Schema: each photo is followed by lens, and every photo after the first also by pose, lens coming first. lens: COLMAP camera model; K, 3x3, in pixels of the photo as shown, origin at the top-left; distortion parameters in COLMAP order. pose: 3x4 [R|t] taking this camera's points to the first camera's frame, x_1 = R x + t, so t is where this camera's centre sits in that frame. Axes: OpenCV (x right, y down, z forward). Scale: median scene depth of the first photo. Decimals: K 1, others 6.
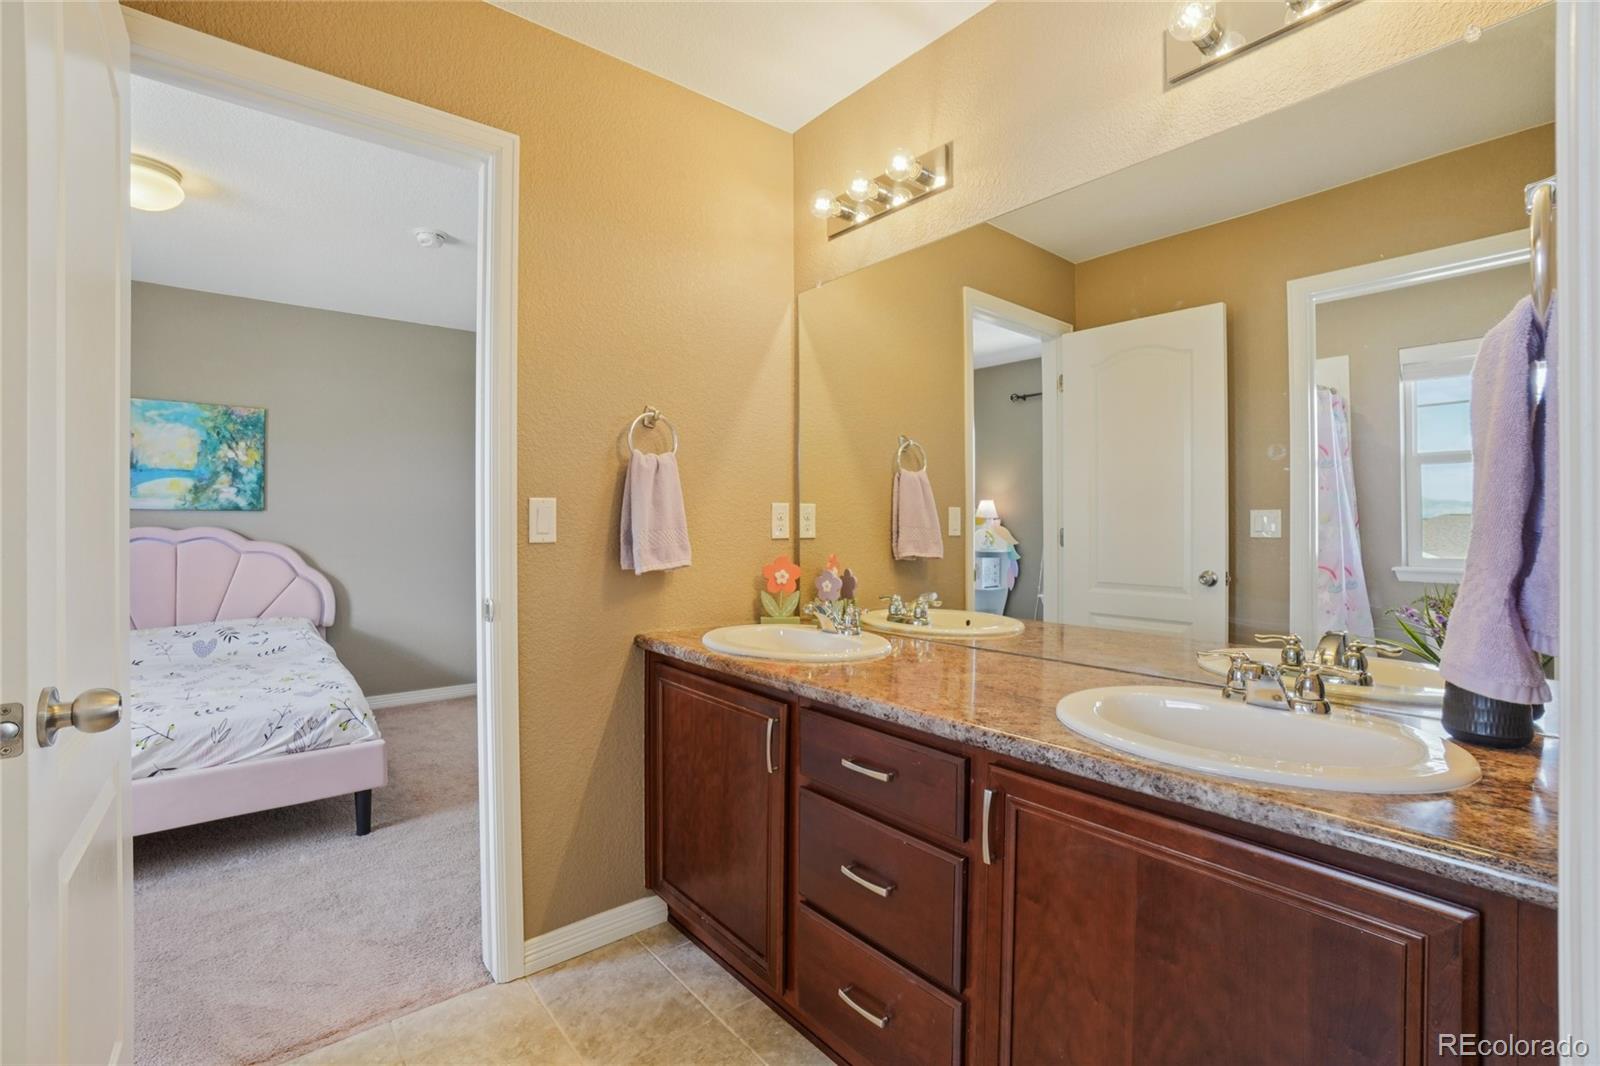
lens RADIAL K [[711.2, 0, 792.7], [0, 711.2, 527.0], [0, 0, 1]] dist [-0.054954, 0.016996]
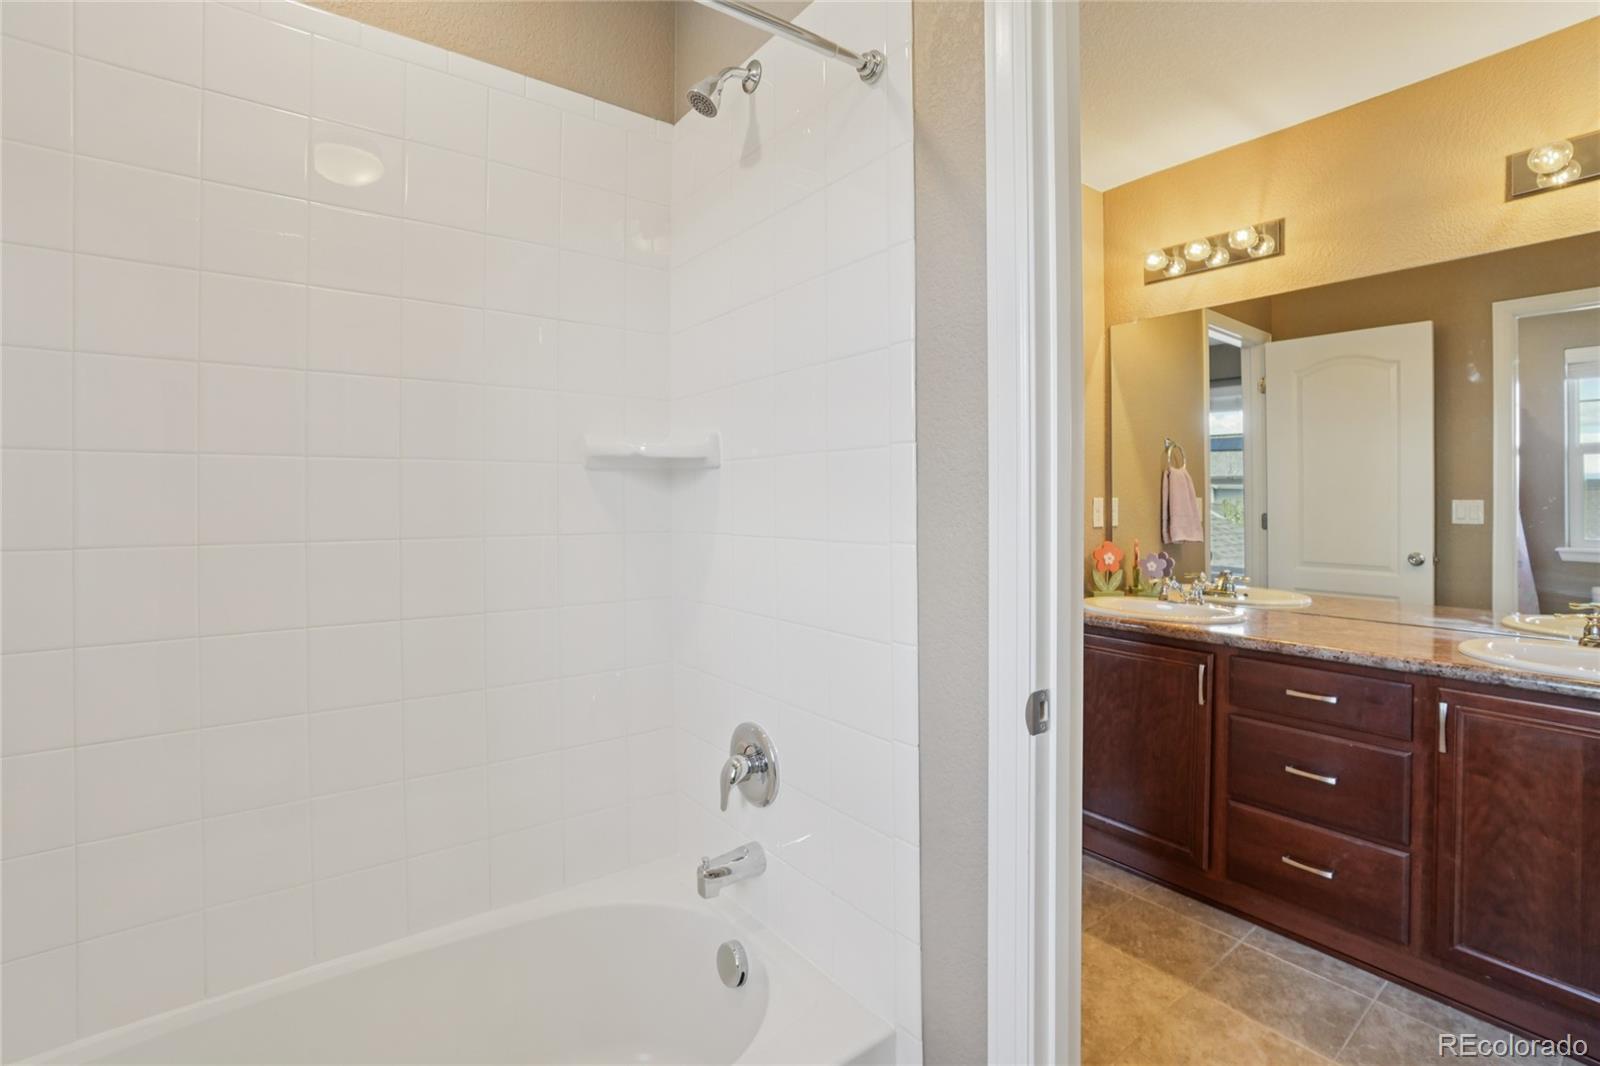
lens RADIAL K [[722.6, 0, 800.9], [0, 722.6, 503.1], [0, 0, 1]] dist [-0.053387, 0.015293]
pose [[0.999281, -0.001953, -0.037871, -0.506725], [0.001937, 0.999998, -0.000455, -0.026905], [0.037872, 0.000381, 0.999283, -0.262835]]
